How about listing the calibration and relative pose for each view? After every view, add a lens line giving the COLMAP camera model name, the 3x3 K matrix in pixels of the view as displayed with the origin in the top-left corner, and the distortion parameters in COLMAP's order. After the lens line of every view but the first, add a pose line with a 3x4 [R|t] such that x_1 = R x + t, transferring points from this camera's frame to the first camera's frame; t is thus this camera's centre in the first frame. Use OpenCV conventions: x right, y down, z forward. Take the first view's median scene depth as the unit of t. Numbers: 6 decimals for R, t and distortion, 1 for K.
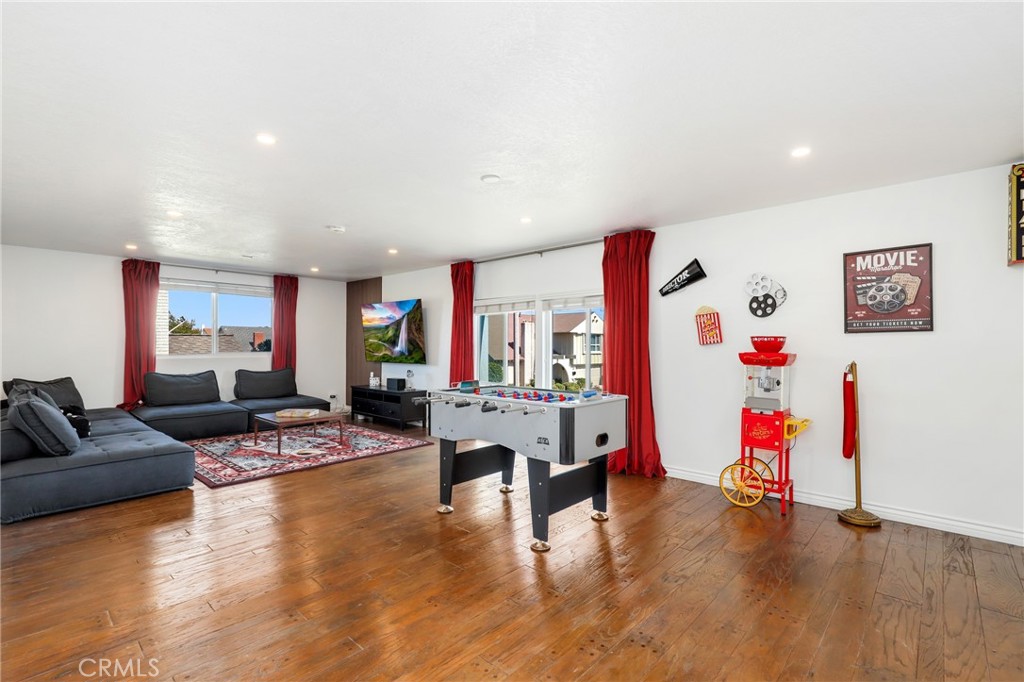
lens RADIAL K [[464.3, 0, 514.3], [0, 464.3, 345.4], [0, 0, 1]] dist [0.006486, -0.003221]
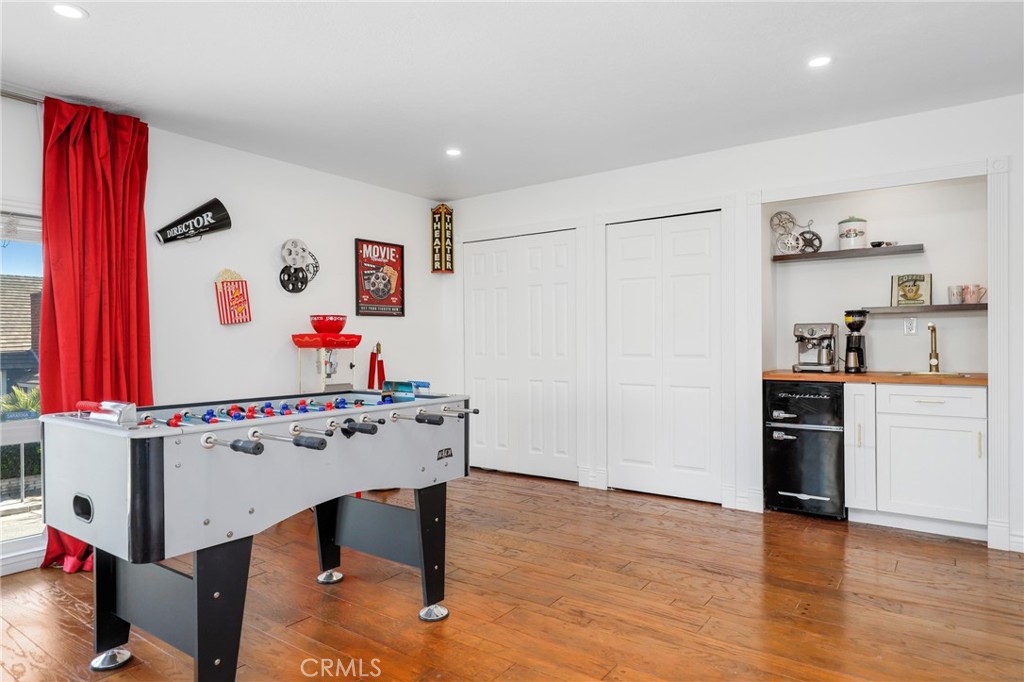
lens RADIAL K [[620.5, 0, 512.2], [0, 620.5, 343.9], [0, 0, 1]] dist [-0.026297, -0.001316]
pose [[-0.123333, -0.001019, 0.992365, -0.758795], [0.003881, 0.999991, 0.001509, 0.039308], [-0.992358, 0.004037, -0.123328, 0.902474]]
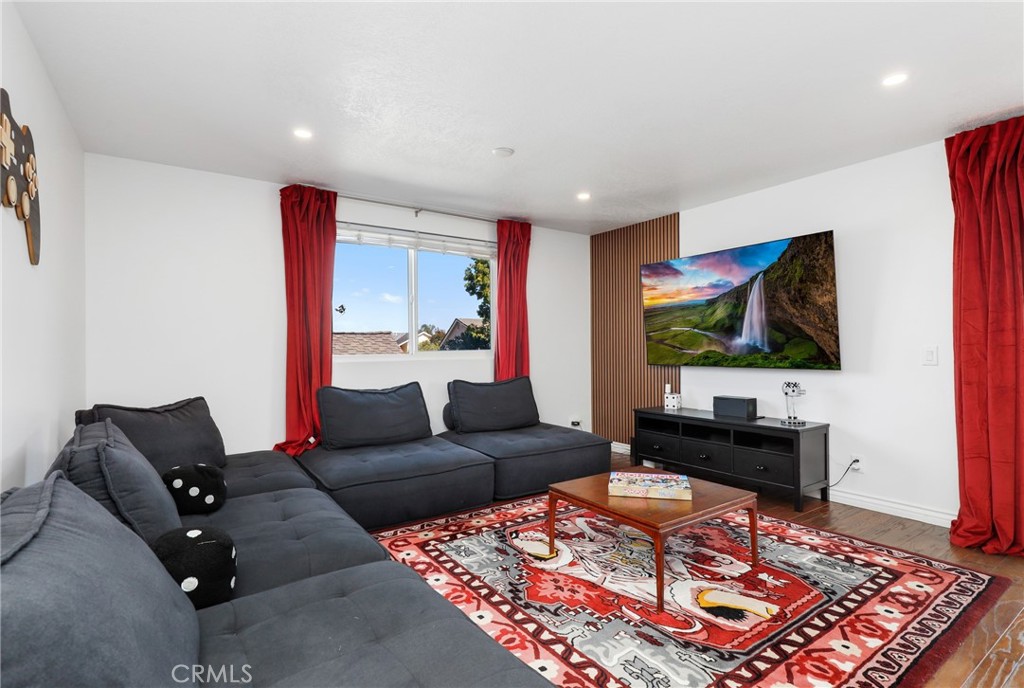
lens RADIAL K [[464.3, 0, 510.6], [0, 464.3, 346.5], [0, 0, 1]] dist [0.006486, -0.003221]
pose [[0.980413, -0.011010, -0.196645, -0.375547], [0.010523, 0.999938, -0.003519, 0.011976], [0.196671, 0.001381, 0.980469, 0.410117]]
